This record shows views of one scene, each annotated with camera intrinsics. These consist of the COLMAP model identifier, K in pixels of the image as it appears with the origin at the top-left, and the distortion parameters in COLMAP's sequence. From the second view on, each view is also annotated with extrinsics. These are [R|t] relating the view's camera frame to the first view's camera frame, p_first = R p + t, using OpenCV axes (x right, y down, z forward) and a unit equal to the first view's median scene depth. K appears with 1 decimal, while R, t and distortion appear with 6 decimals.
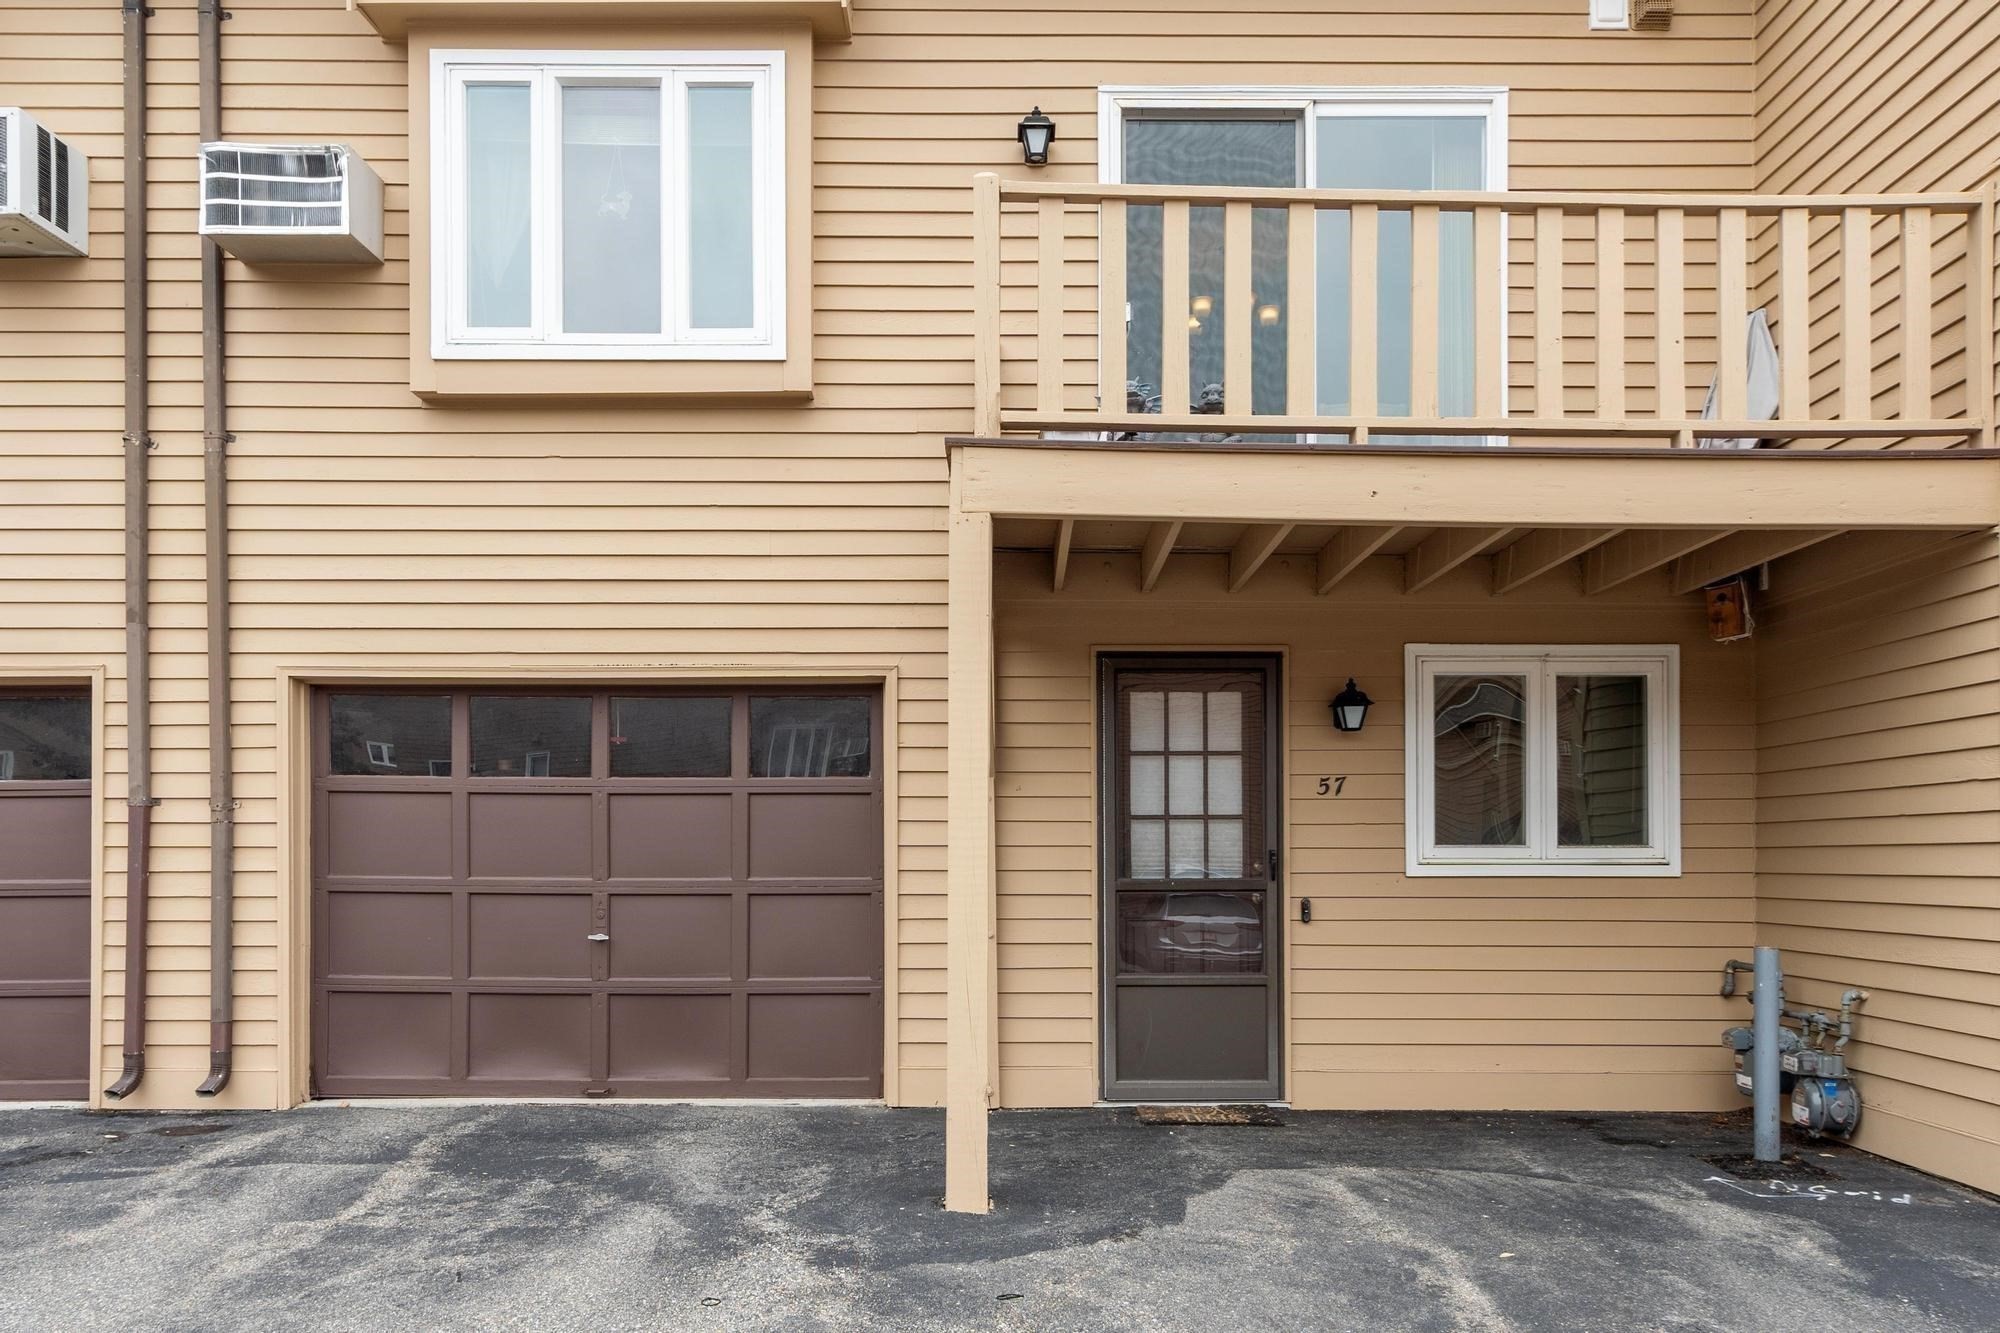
lens RADIAL K [[1477.3, 0, 998.8], [0, 1477.3, 776.9], [0, 0, 1]] dist [0.002066, 0.000972]
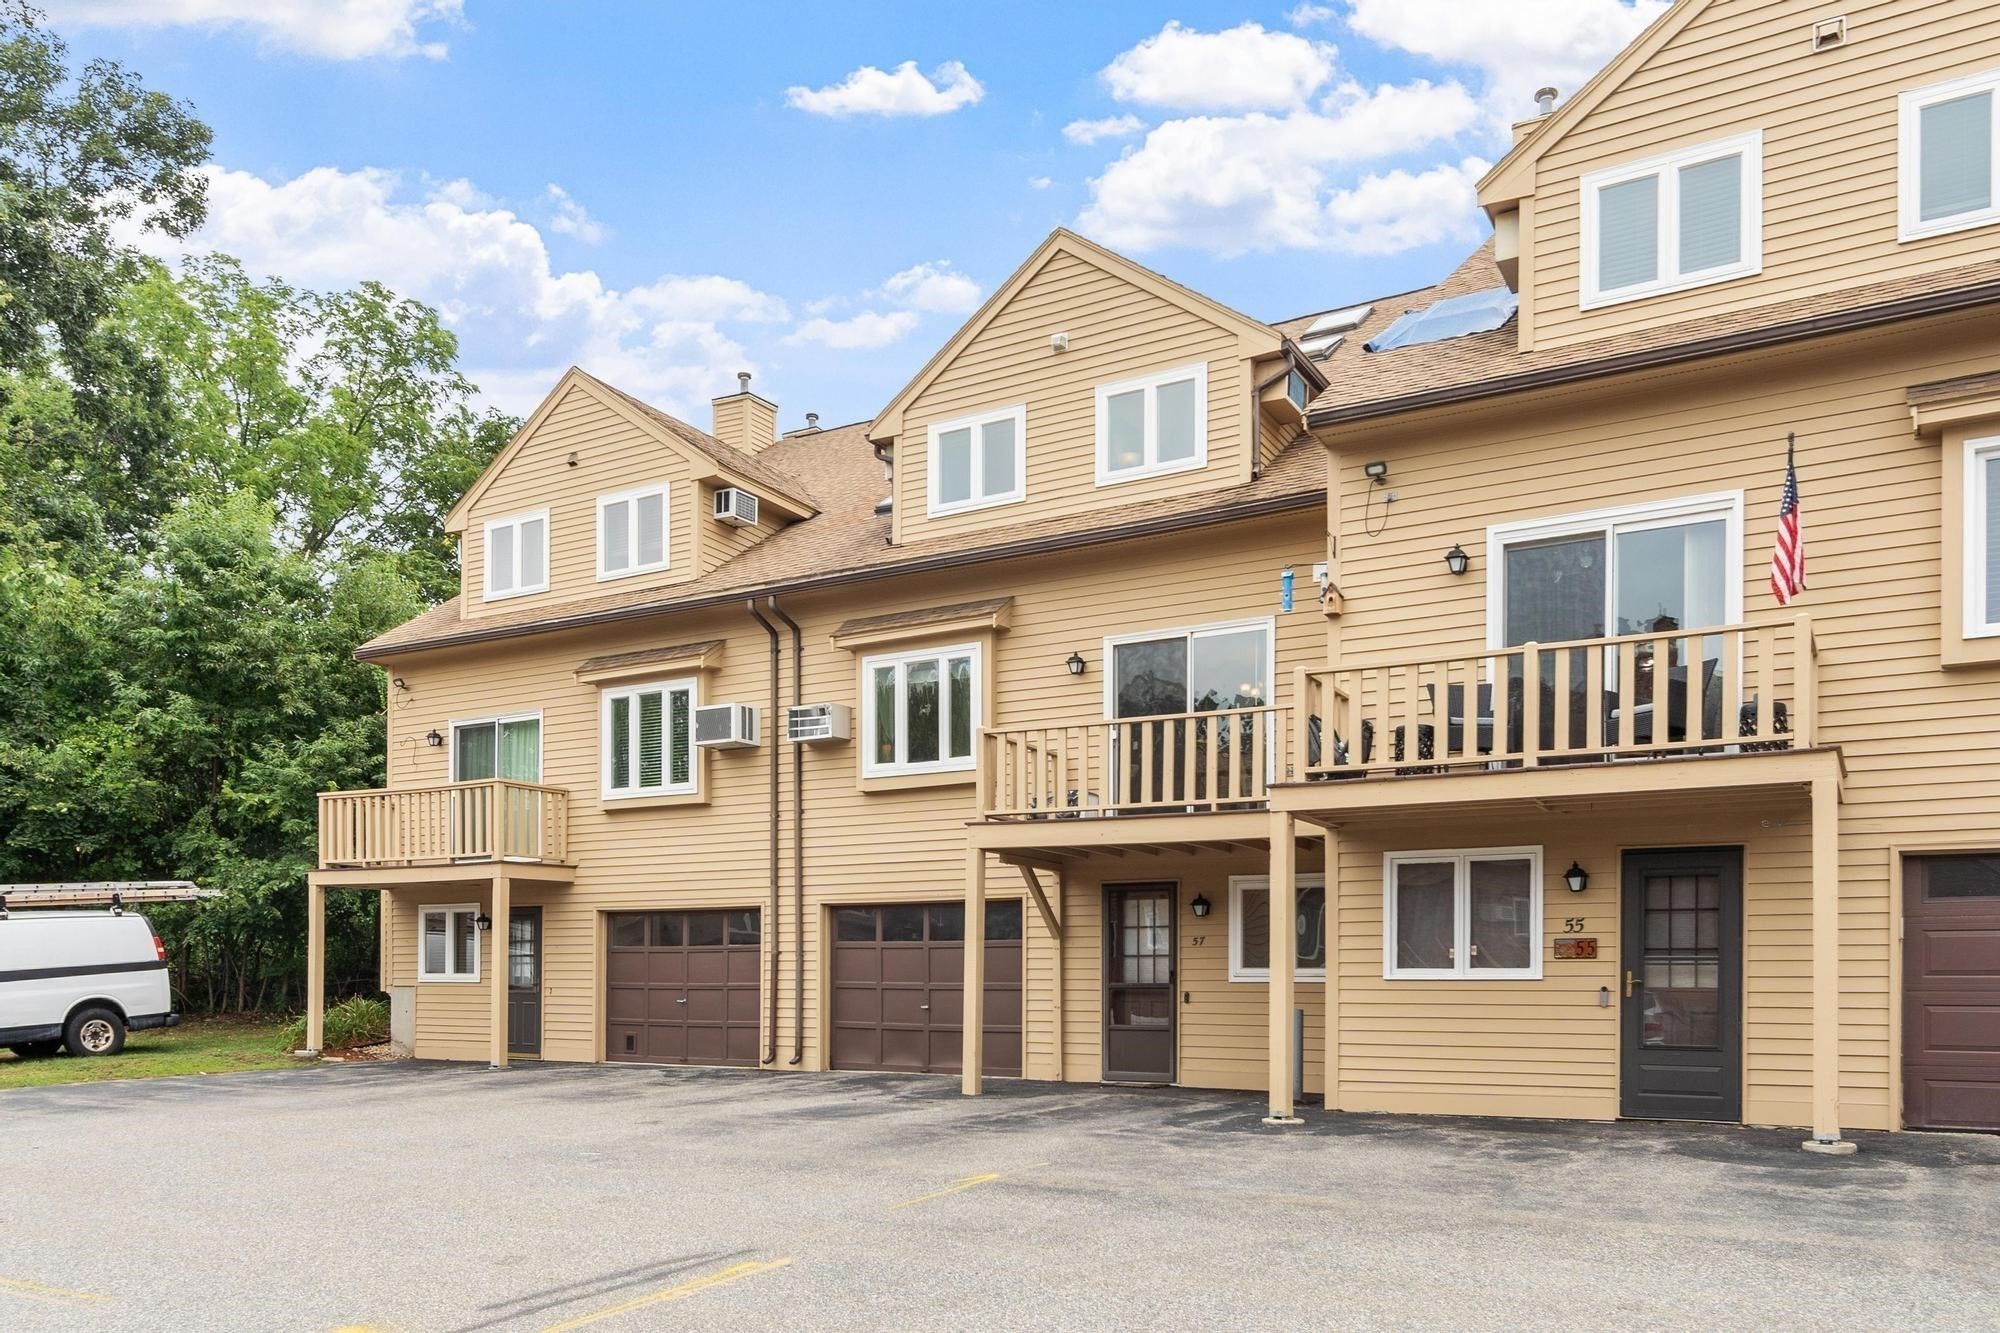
lens RADIAL K [[1477.3, 0, 998.8], [0, 1477.3, 776.9], [0, 0, 1]] dist [0.002066, 0.000972]
pose [[0.865124, -0.067275, -0.497025, 1.088776], [0.023075, 0.995253, -0.094548, -0.036882], [0.501027, 0.070326, 0.862570, -1.089464]]
